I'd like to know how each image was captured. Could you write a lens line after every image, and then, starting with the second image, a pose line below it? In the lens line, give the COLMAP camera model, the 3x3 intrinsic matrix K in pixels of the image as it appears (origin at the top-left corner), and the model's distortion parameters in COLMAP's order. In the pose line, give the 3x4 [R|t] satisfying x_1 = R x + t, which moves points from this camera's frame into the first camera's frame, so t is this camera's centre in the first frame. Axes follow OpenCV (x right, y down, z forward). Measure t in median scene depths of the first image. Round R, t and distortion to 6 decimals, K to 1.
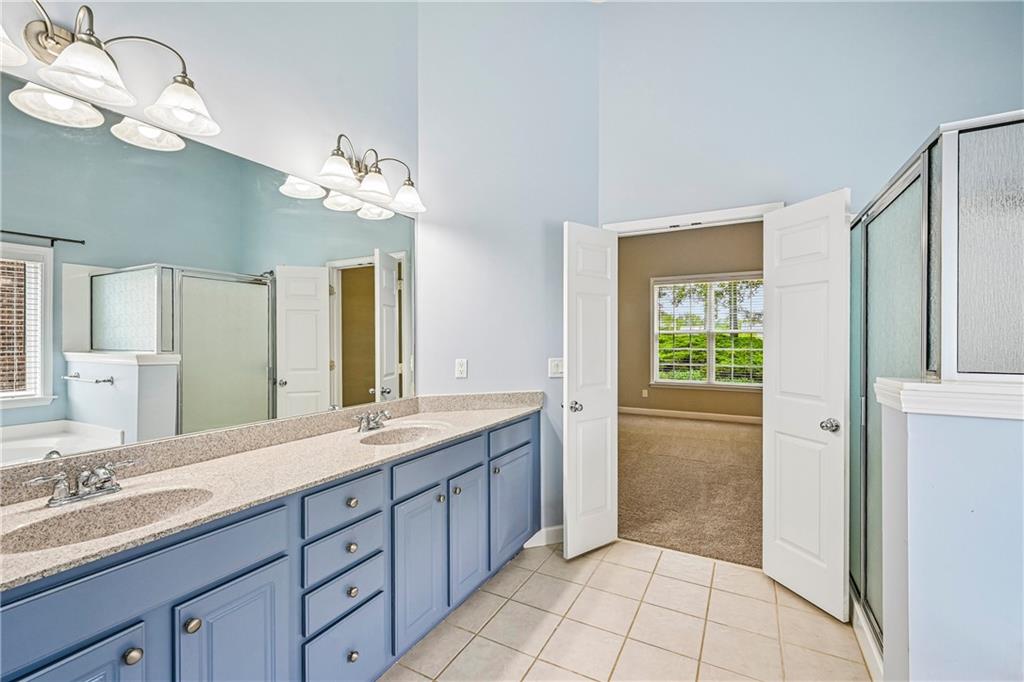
lens RADIAL K [[434.3, 0, 522.3], [0, 434.3, 342.0], [0, 0, 1]] dist [0.000471, 0.000090]
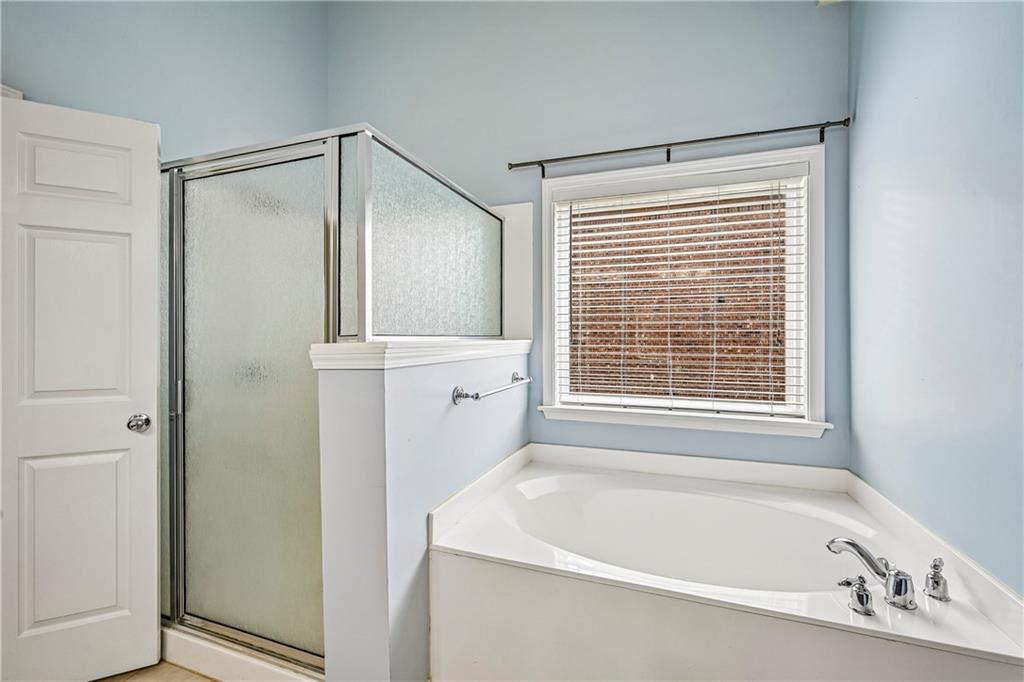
lens RADIAL K [[434.3, 0, 522.3], [0, 434.3, 342.0], [0, 0, 1]] dist [0.000471, 0.000090]
pose [[-0.133615, -0.005987, 0.991015, -0.143455], [0.006816, 0.999953, 0.006960, 0.047610], [-0.991010, 0.007684, -0.133568, 0.430319]]
